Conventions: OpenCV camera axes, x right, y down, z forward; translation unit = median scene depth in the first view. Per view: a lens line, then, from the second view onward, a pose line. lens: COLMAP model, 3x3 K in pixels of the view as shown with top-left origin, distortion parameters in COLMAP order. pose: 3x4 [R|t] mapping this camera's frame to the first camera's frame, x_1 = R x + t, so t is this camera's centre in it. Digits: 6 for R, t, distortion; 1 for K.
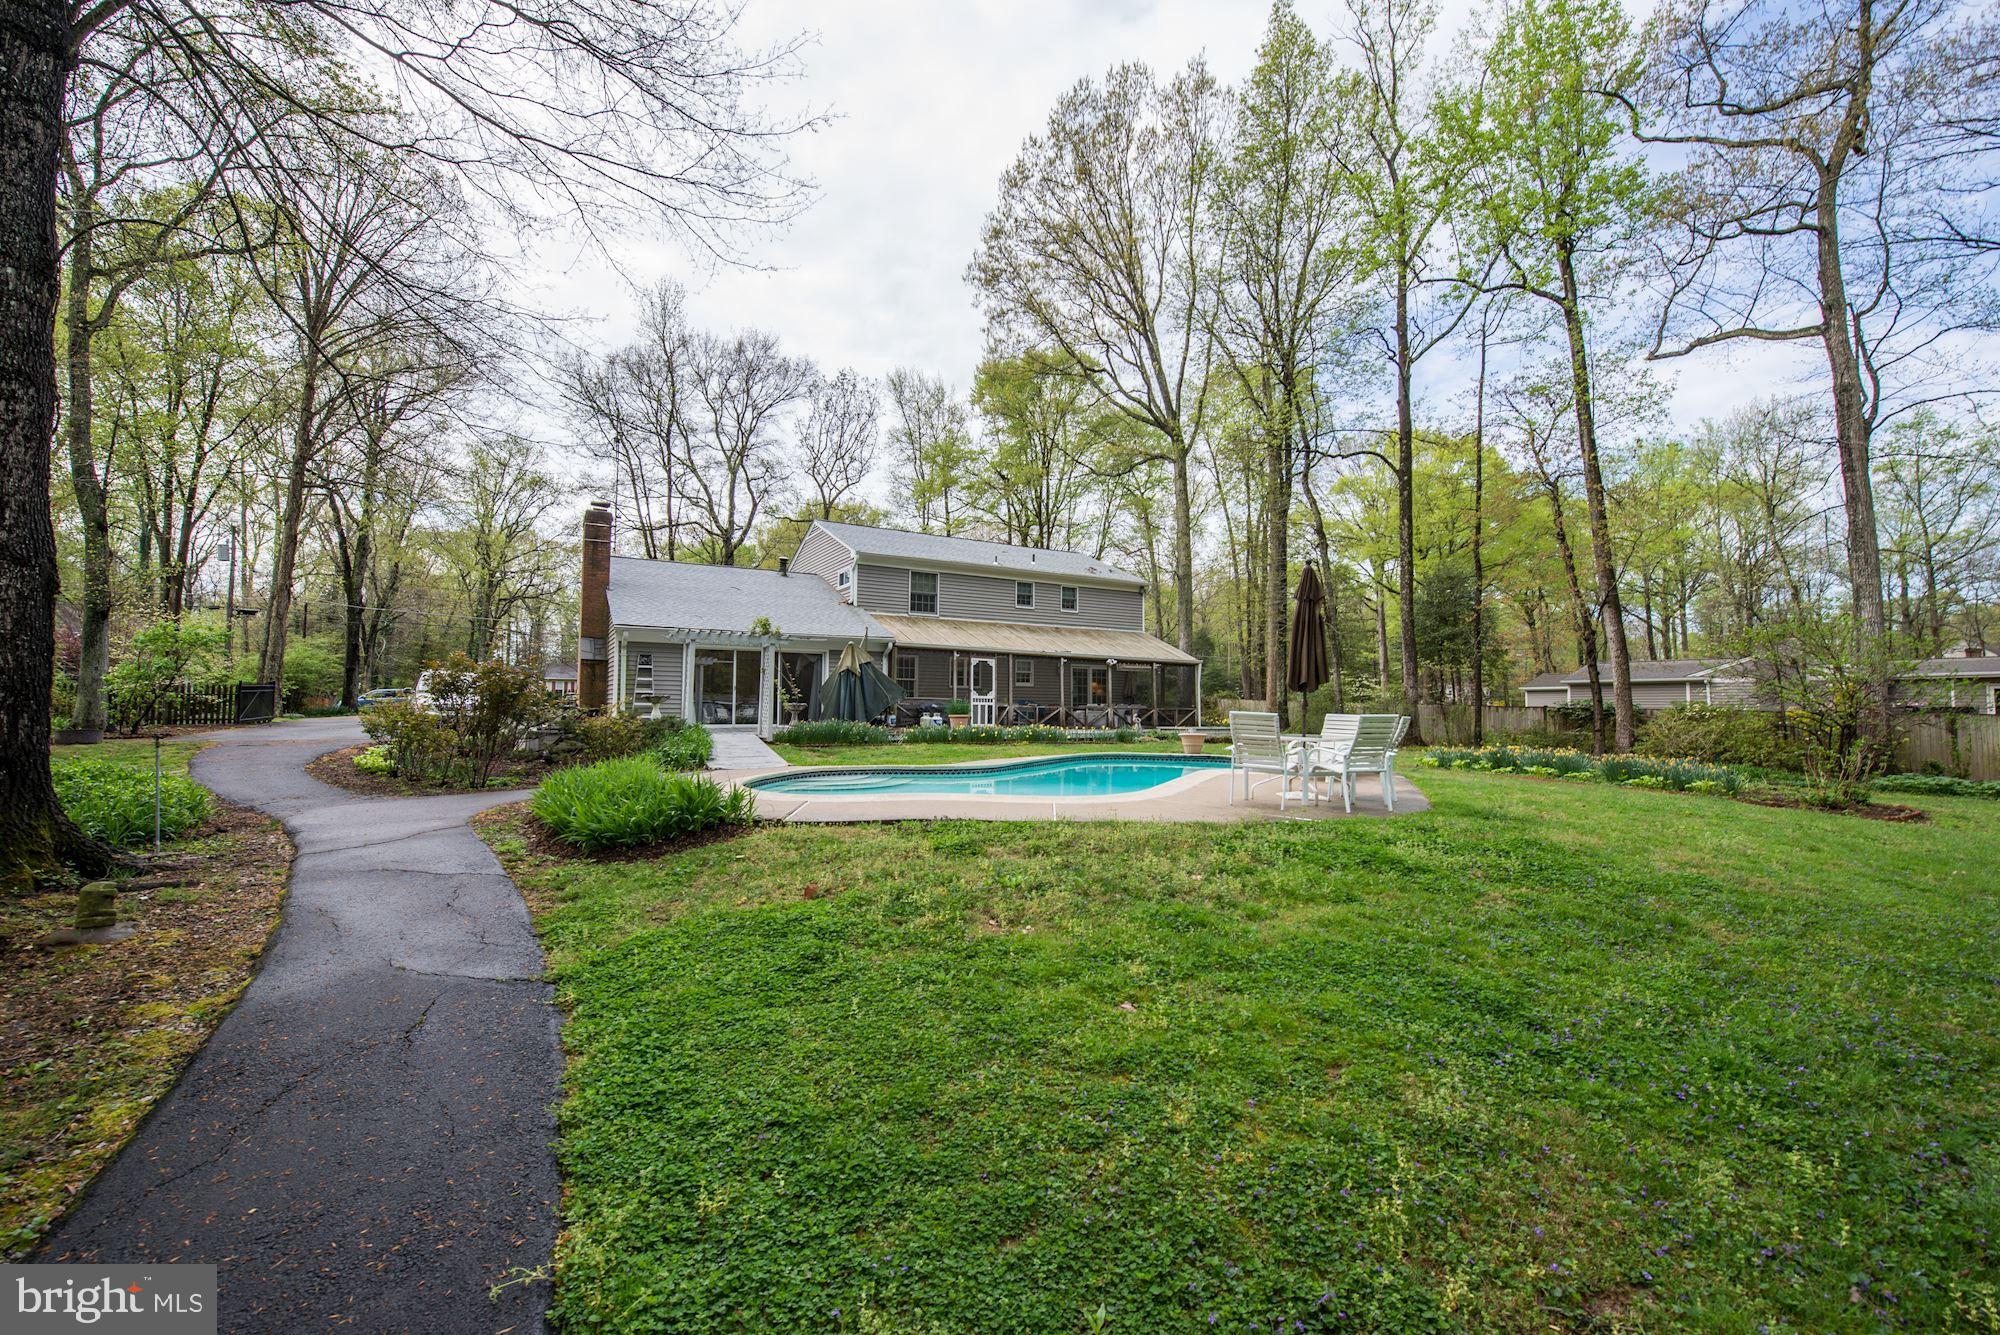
lens RADIAL K [[803.0, 0, 1000.0], [0, 803.0, 667.5], [0, 0, 1]] dist [-0.001604, -0.003899]
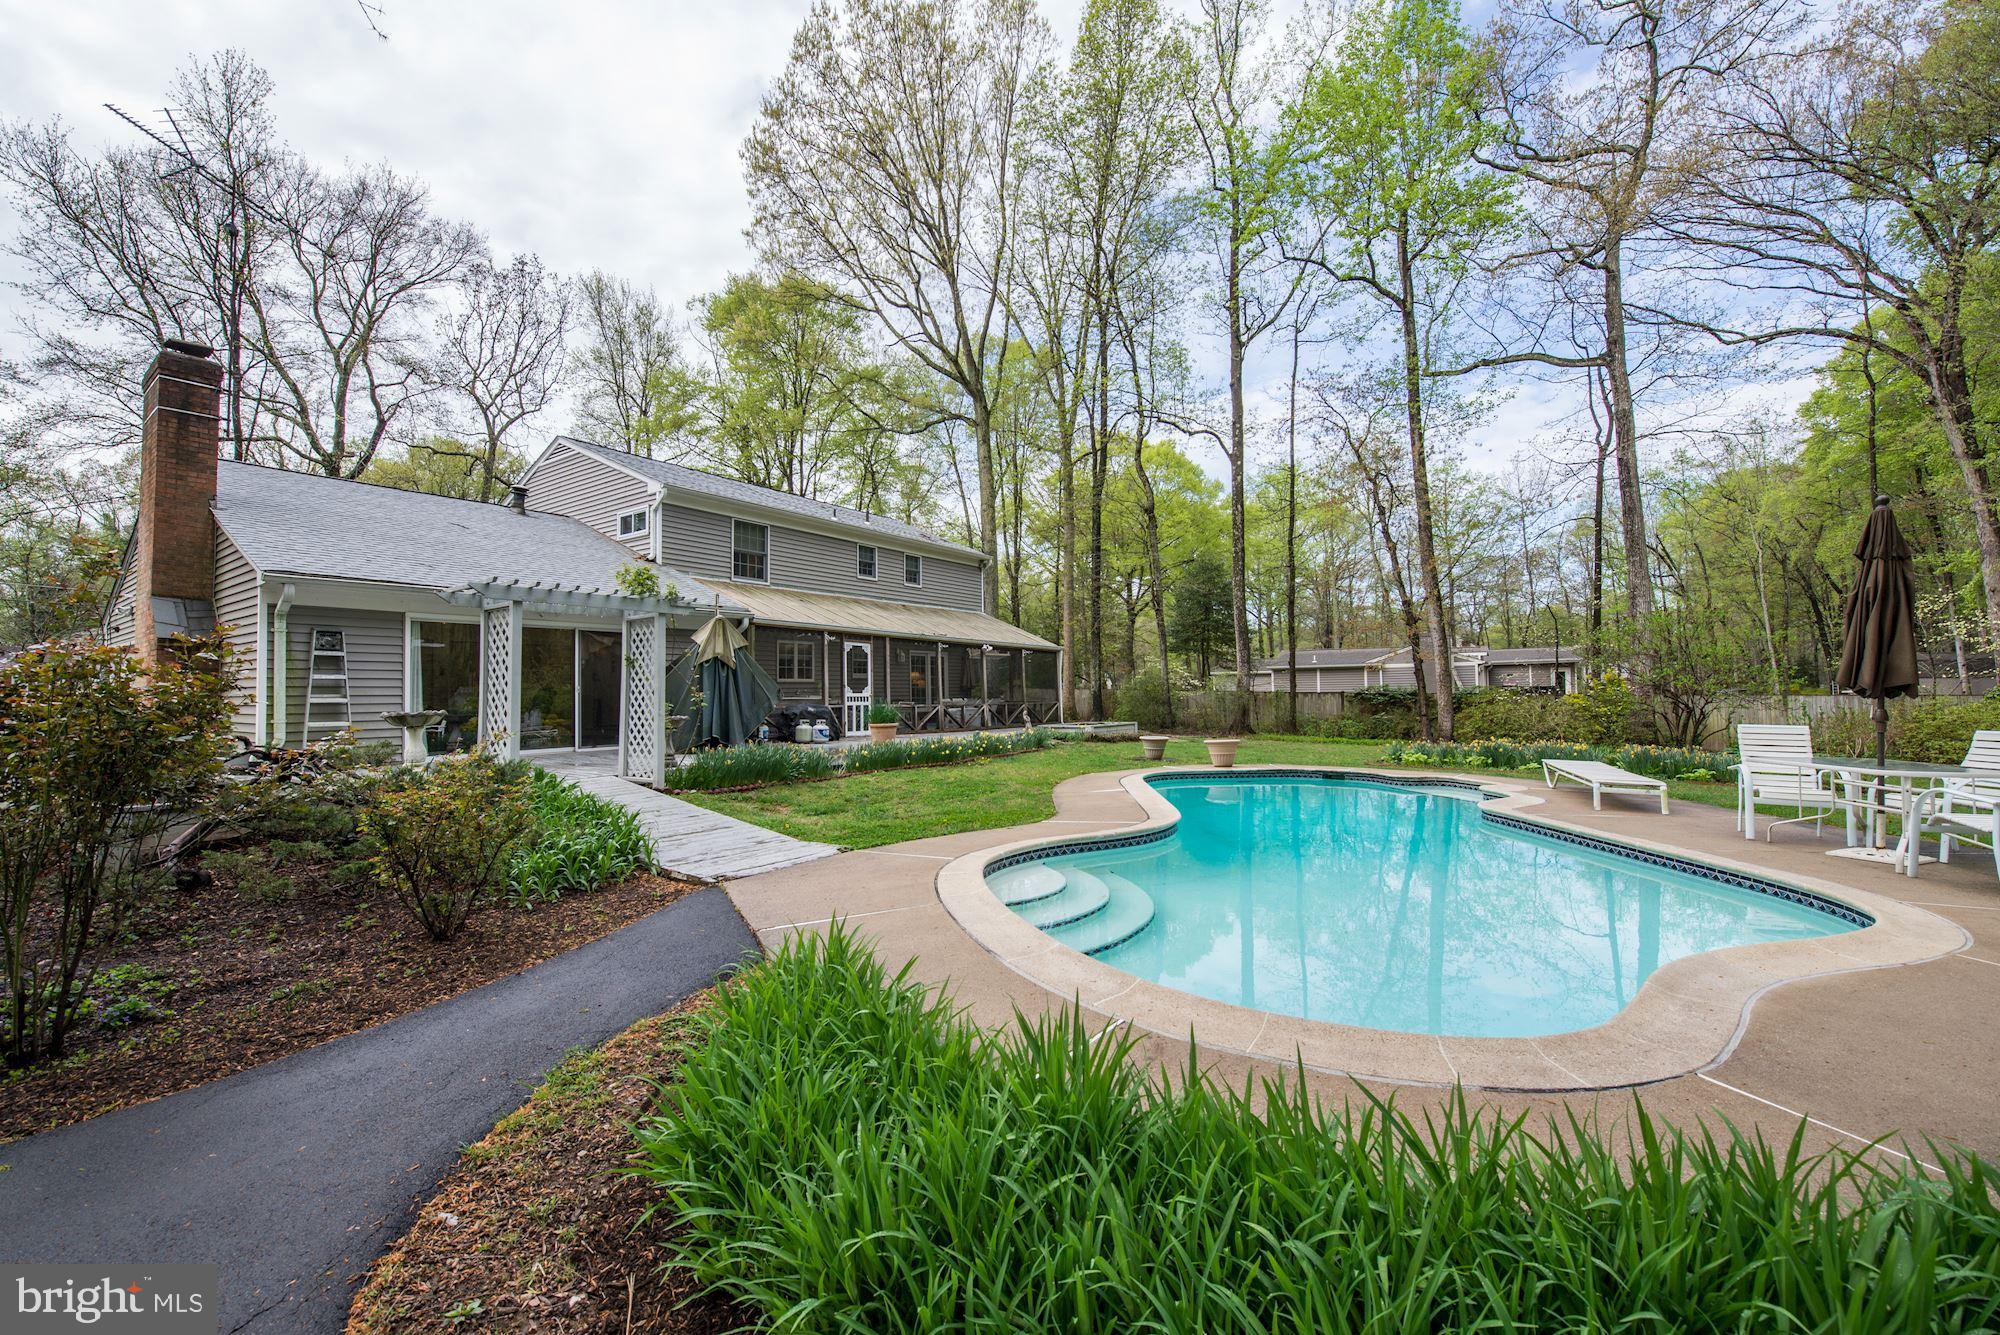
lens RADIAL K [[803.0, 0, 1000.0], [0, 803.0, 667.5], [0, 0, 1]] dist [-0.001604, -0.003899]
pose [[0.913181, -0.004373, 0.407530, -0.183176], [-0.003389, 0.999826, 0.018324, -0.002145], [-0.407540, -0.018114, 0.913008, 0.242846]]
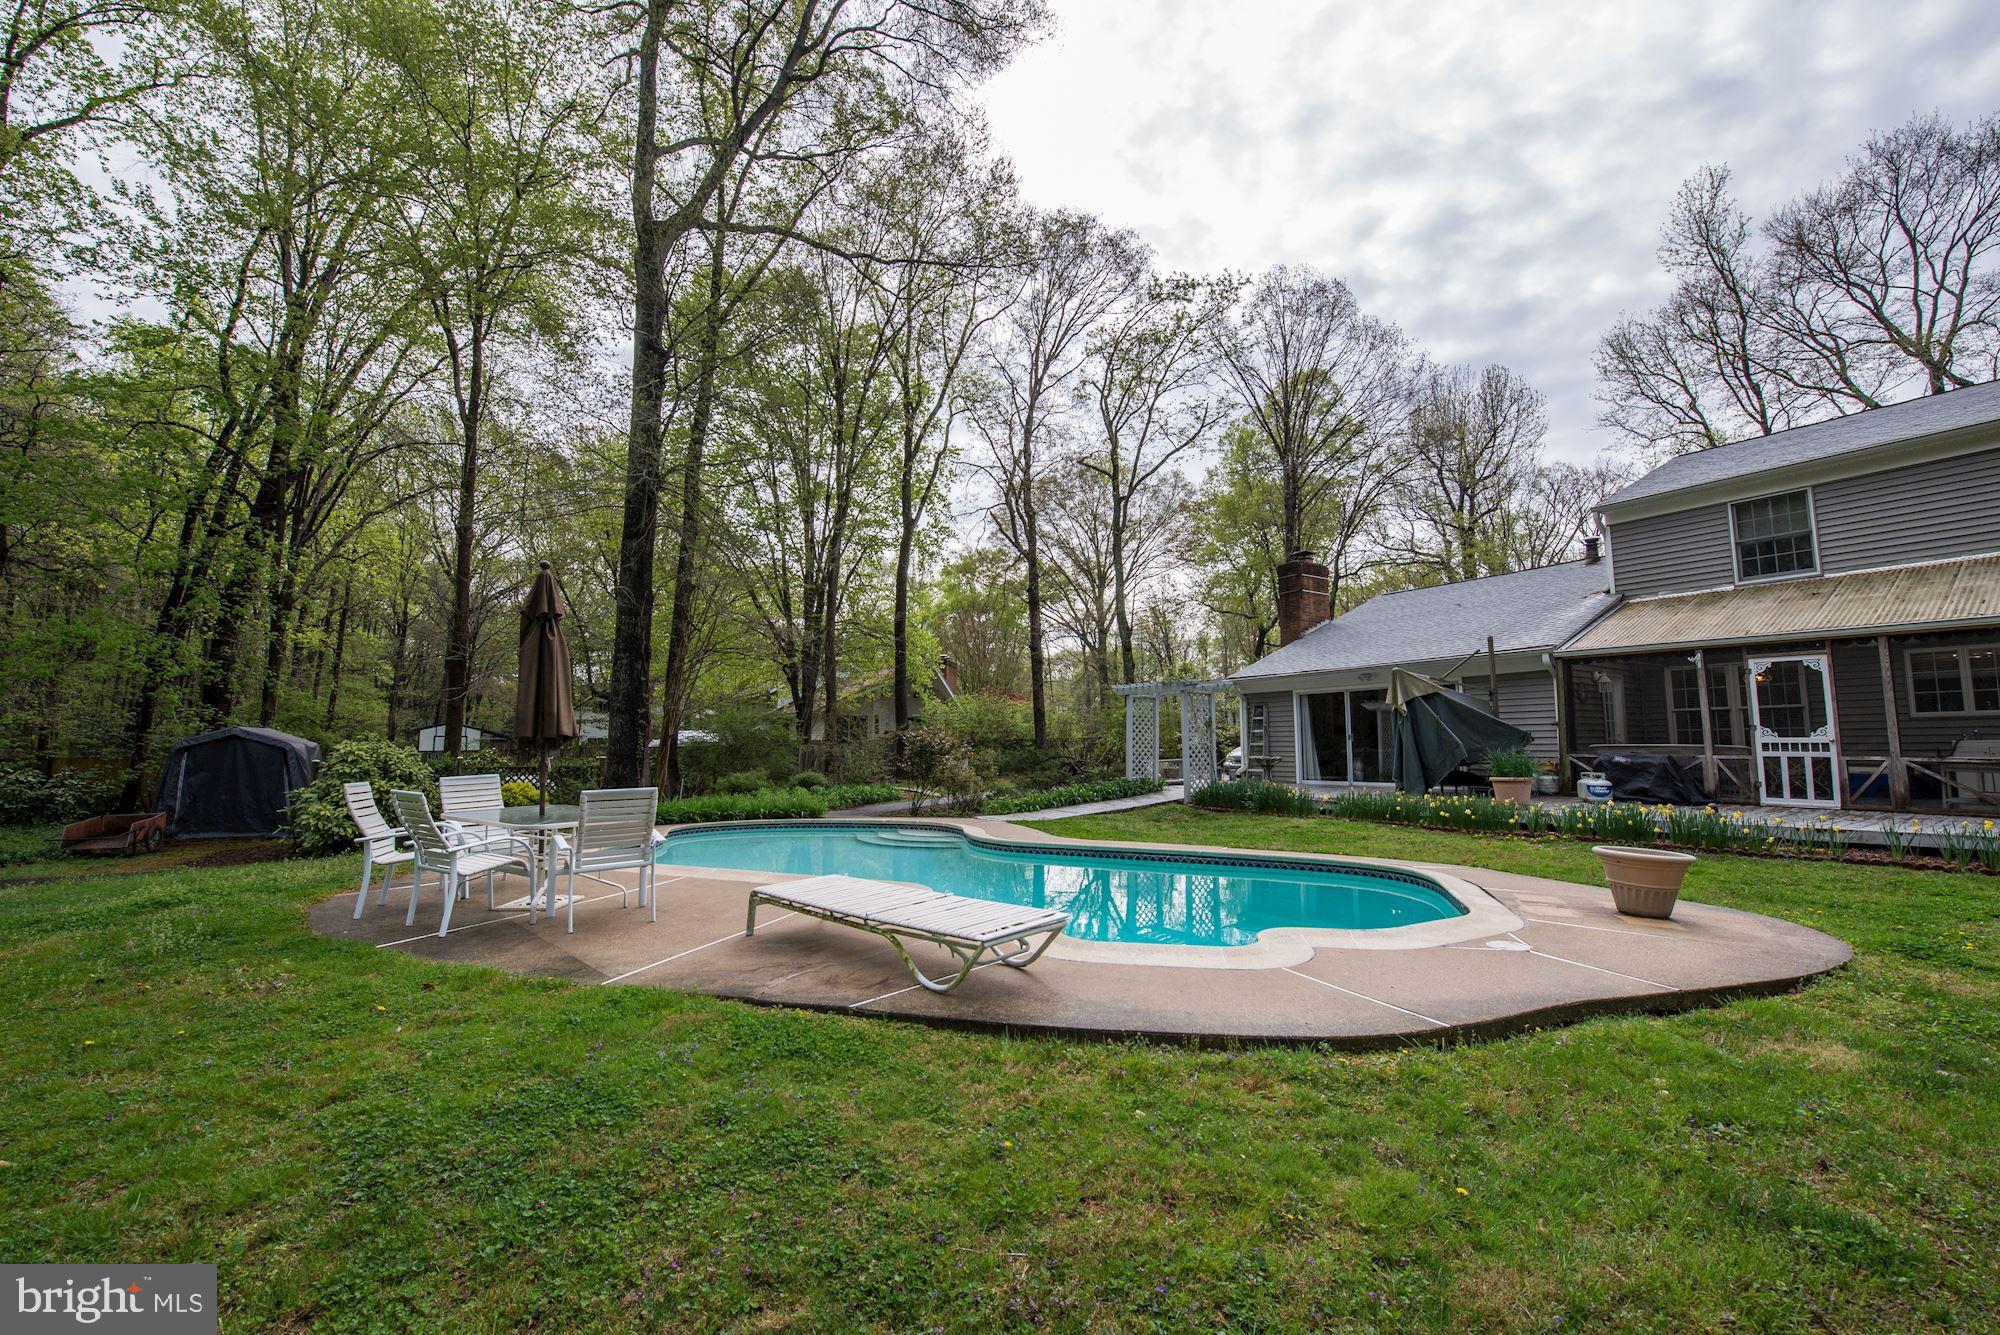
lens RADIAL K [[803.0, 0, 1000.0], [0, 803.0, 667.5], [0, 0, 1]] dist [-0.001604, -0.003899]
pose [[0.080107, -0.112338, -0.990436, 0.358631], [0.054559, 0.992634, -0.108174, 0.017921], [0.995292, -0.045372, 0.085646, 0.459106]]
